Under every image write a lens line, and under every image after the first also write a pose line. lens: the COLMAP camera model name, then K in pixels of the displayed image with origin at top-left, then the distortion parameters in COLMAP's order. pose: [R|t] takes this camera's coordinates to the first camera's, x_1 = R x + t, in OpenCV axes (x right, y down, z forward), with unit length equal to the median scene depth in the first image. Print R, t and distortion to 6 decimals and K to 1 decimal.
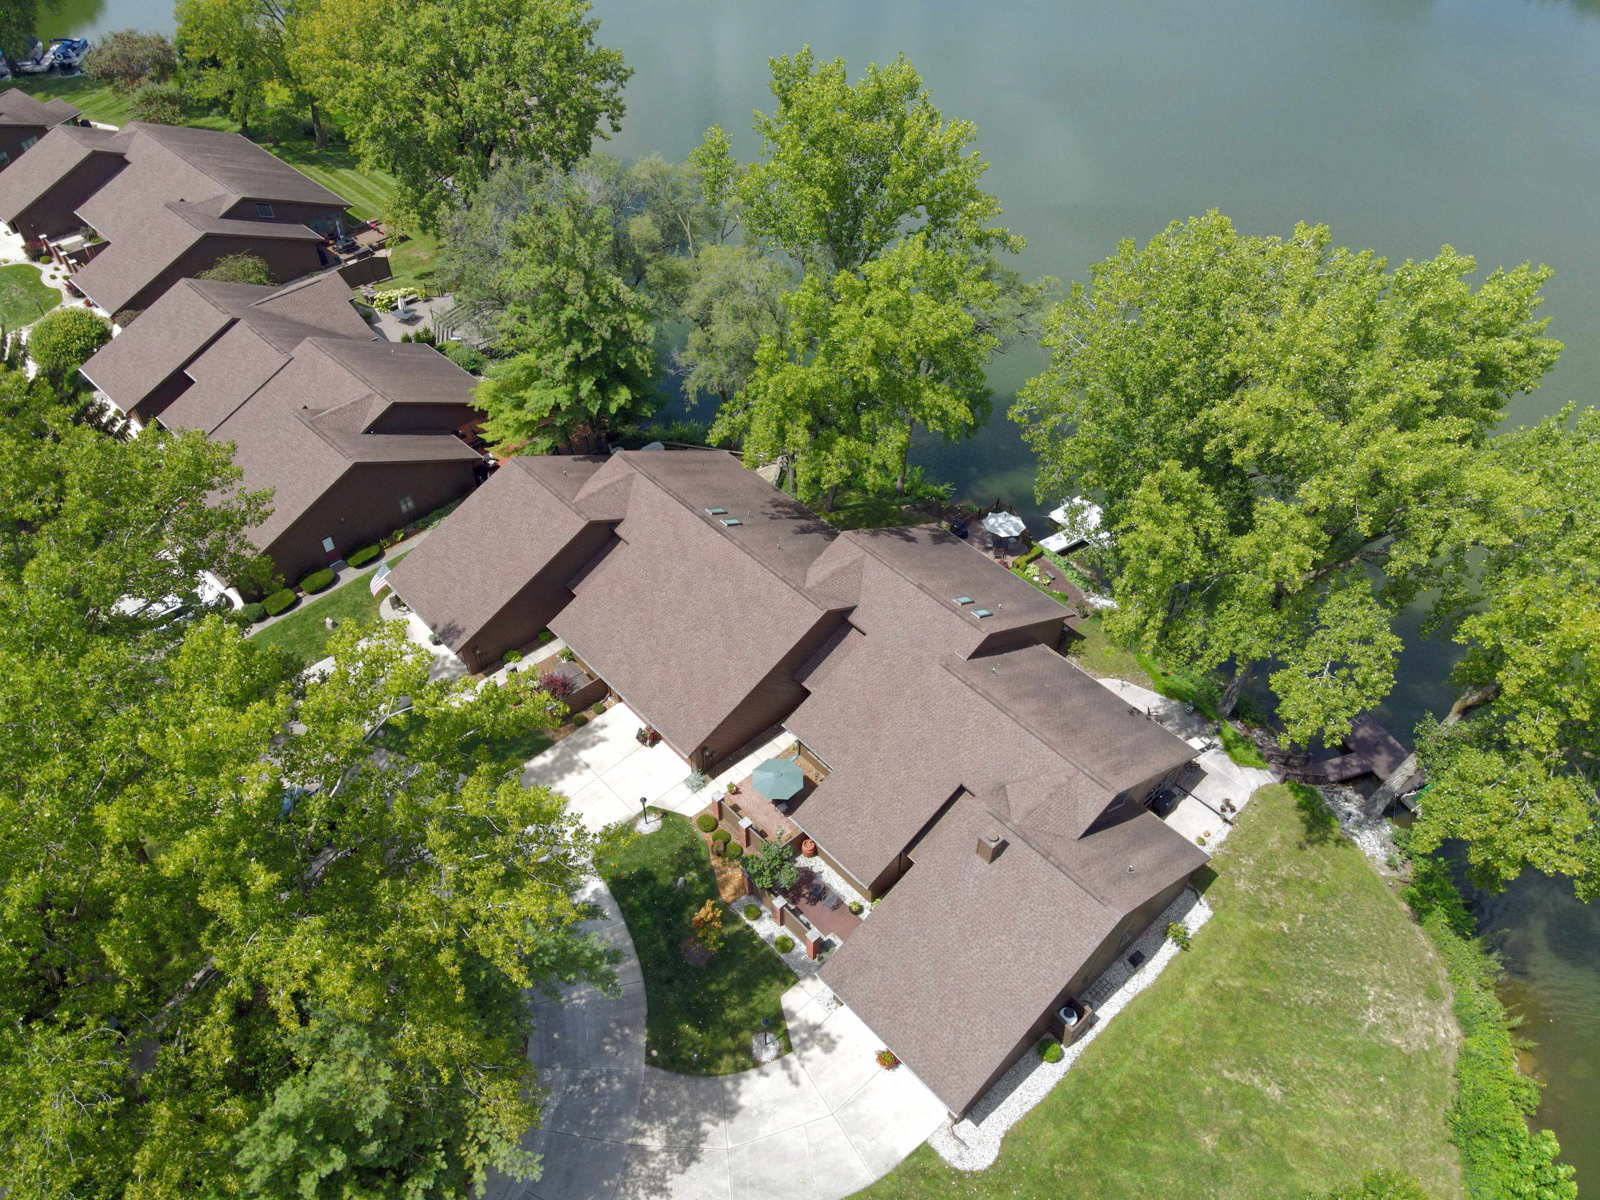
lens RADIAL K [[1177.4, 0, 797.9], [0, 1177.4, 594.9], [0, 0, 1]] dist [0.015697, 0.014022]
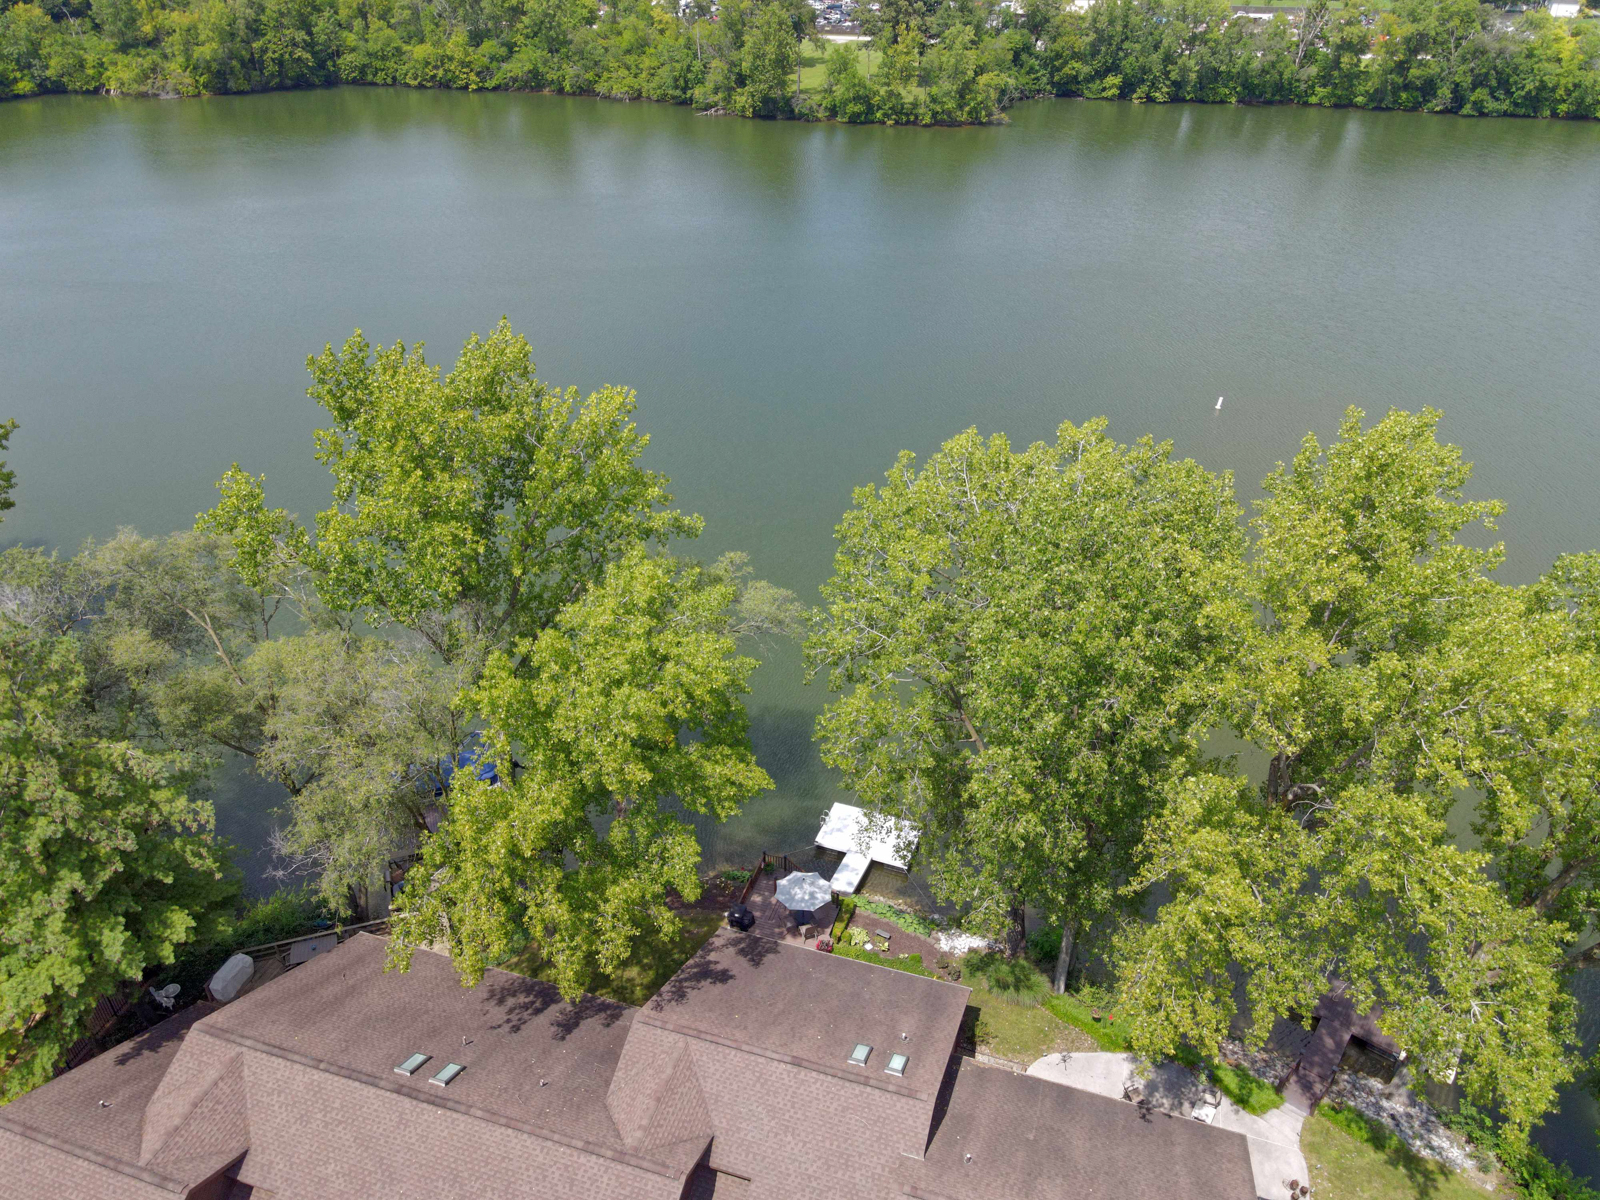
lens RADIAL K [[1177.4, 0, 795.3], [0, 1177.4, 589.4], [0, 0, 1]] dist [0.015697, 0.014022]
pose [[0.868577, -0.261590, 0.420885, -0.102992], [0.345511, 0.928517, -0.135932, -0.164614], [-0.355241, 0.263488, 0.896871, 0.378635]]
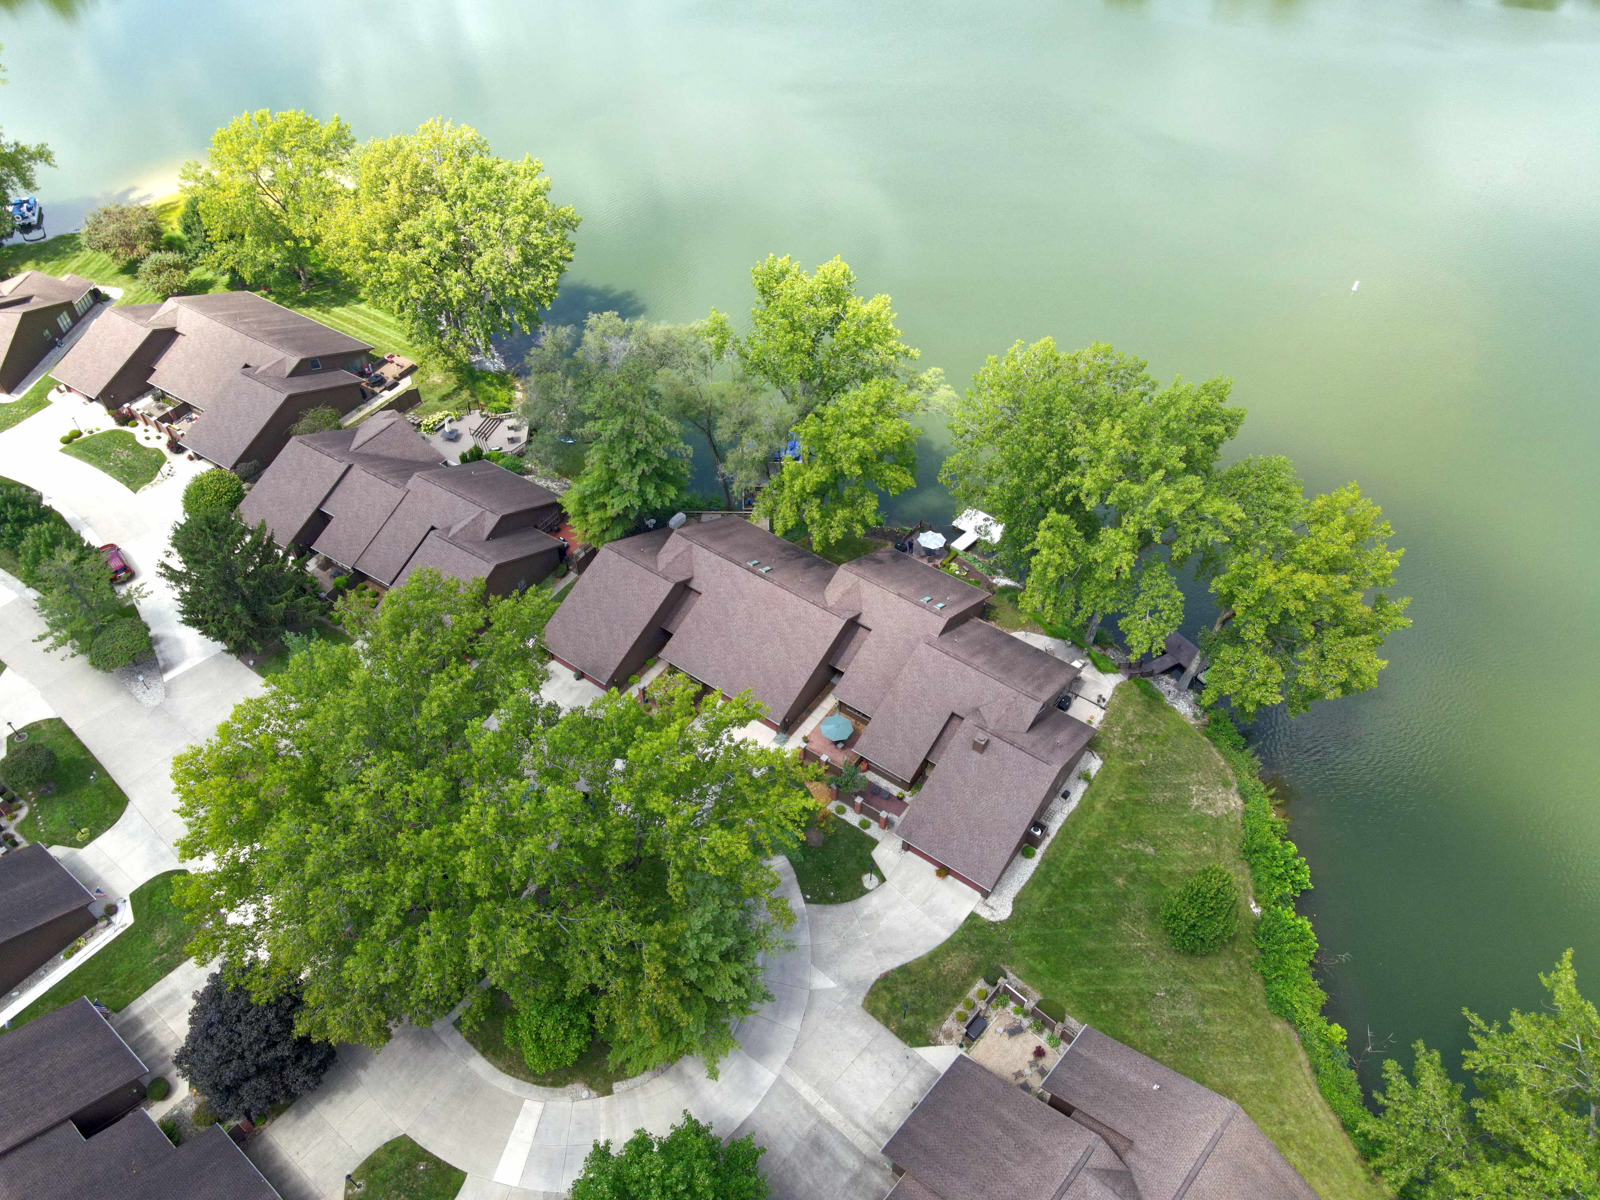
lens RADIAL K [[1177.4, 0, 805.2], [0, 1177.4, 599.8], [0, 0, 1]] dist [0.015697, 0.014022]
pose [[0.977133, -0.151955, 0.148732, -0.268484], [0.145602, 0.987935, 0.052777, -0.107192], [-0.154957, -0.029914, 0.987468, -0.569797]]
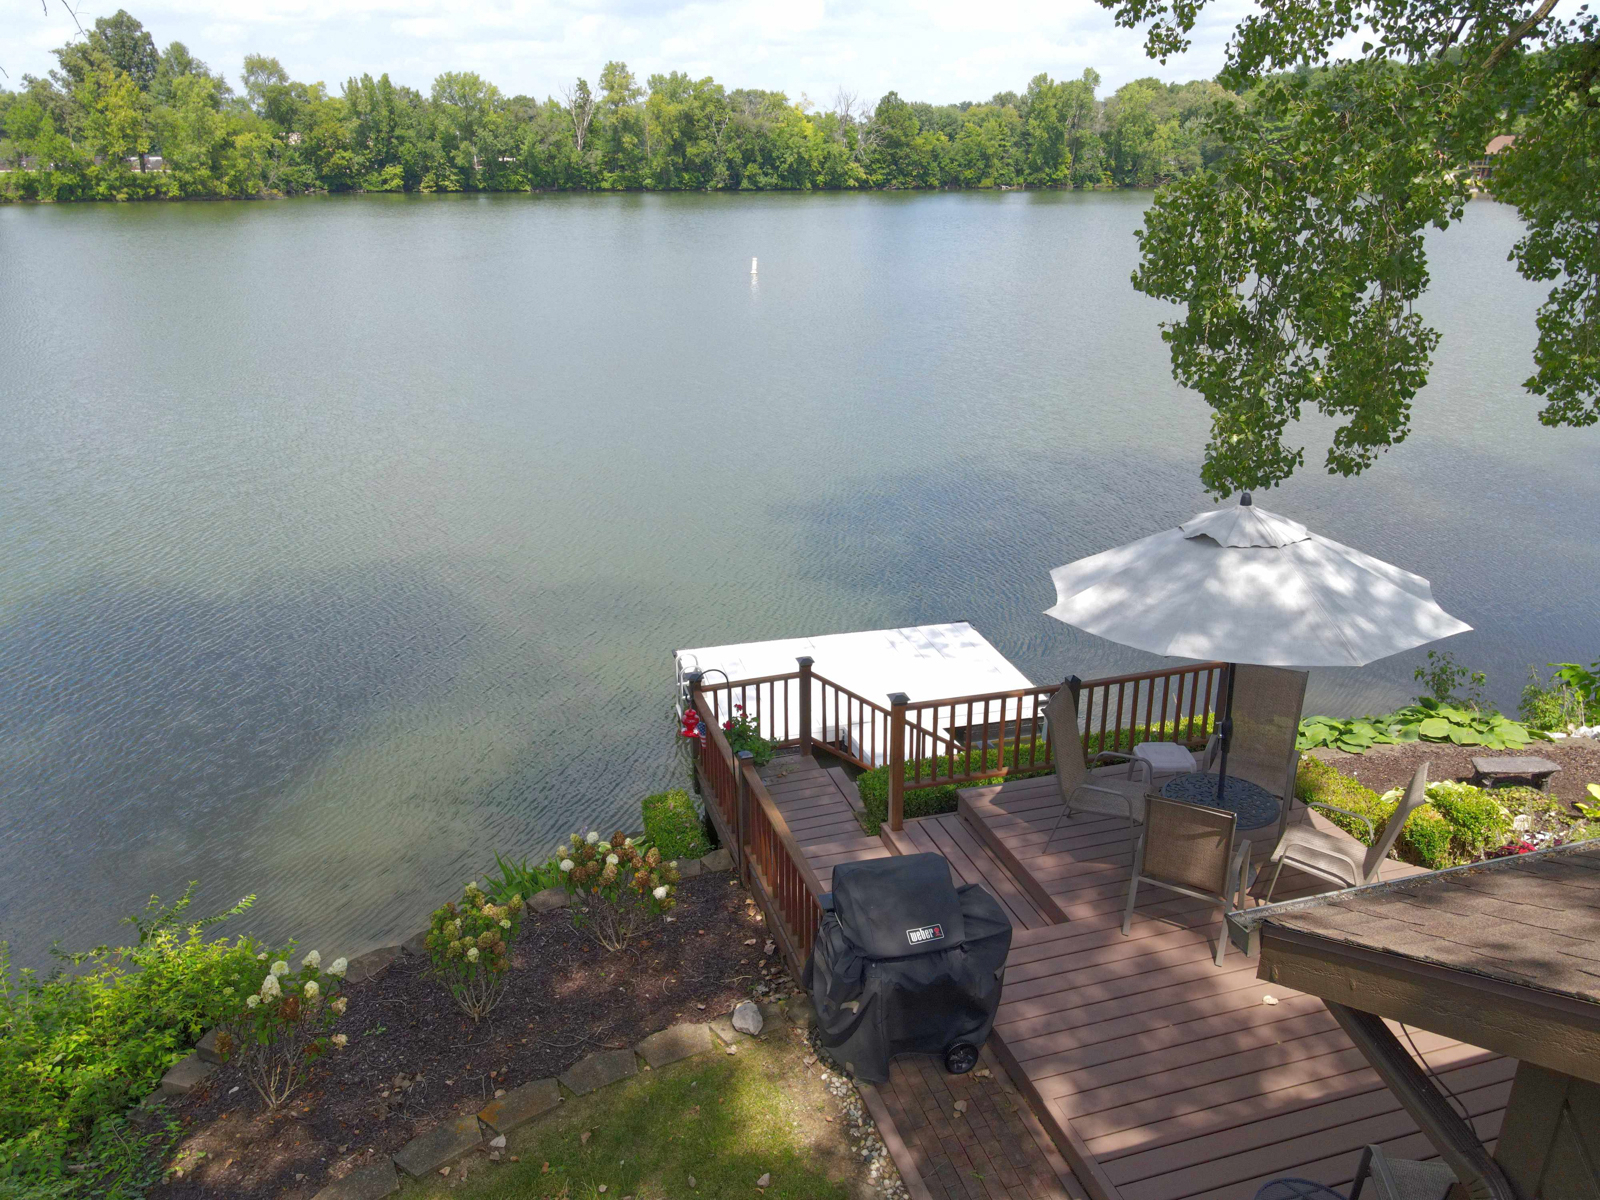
lens RADIAL K [[1177.4, 0, 795.1], [0, 1177.4, 609.0], [0, 0, 1]] dist [0.015697, 0.014022]
pose [[0.428926, -0.321308, 0.844265, 0.057560], [0.626304, 0.779279, -0.021616, -0.073865], [-0.650972, 0.538039, 0.535490, 1.151909]]
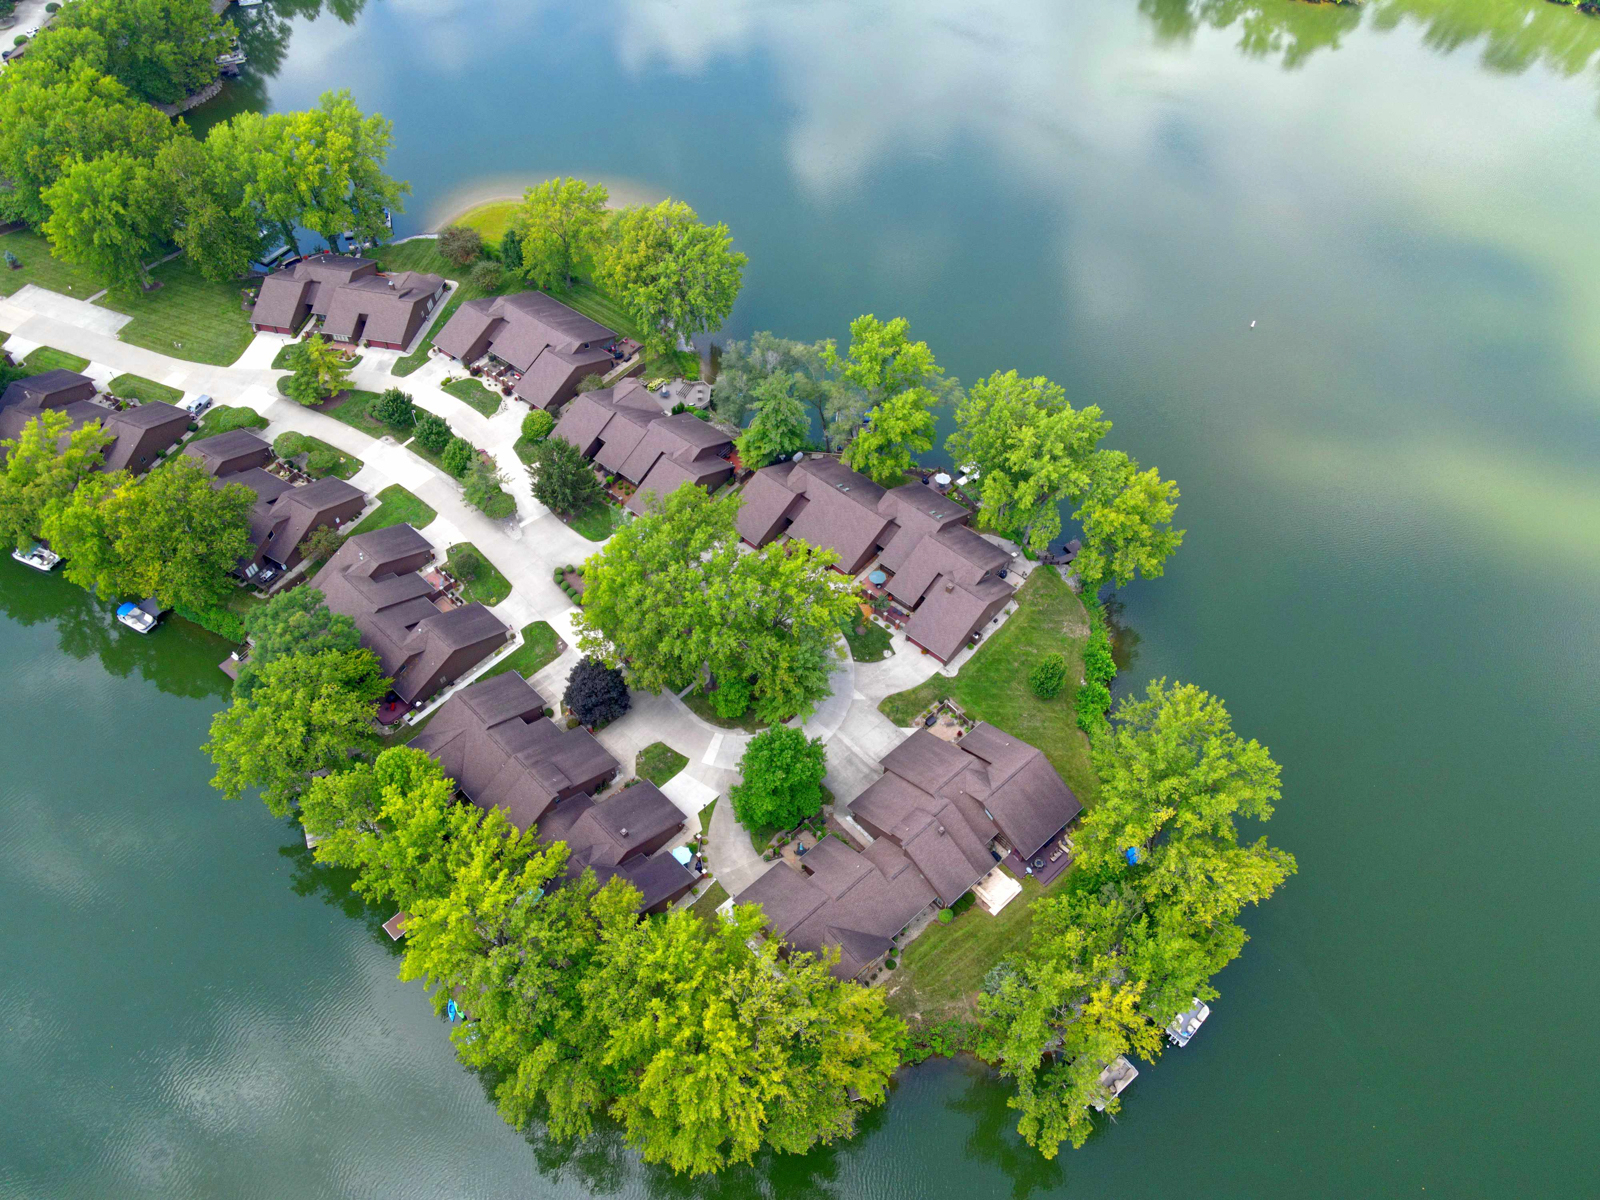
lens RADIAL K [[1177.4, 0, 803.7], [0, 1177.4, 597.7], [0, 0, 1]] dist [0.015697, 0.014022]
pose [[0.993492, -0.088226, 0.072041, -0.422663], [0.078827, 0.989114, 0.124258, -0.181190], [-0.082220, -0.117770, 0.989631, -1.958219]]
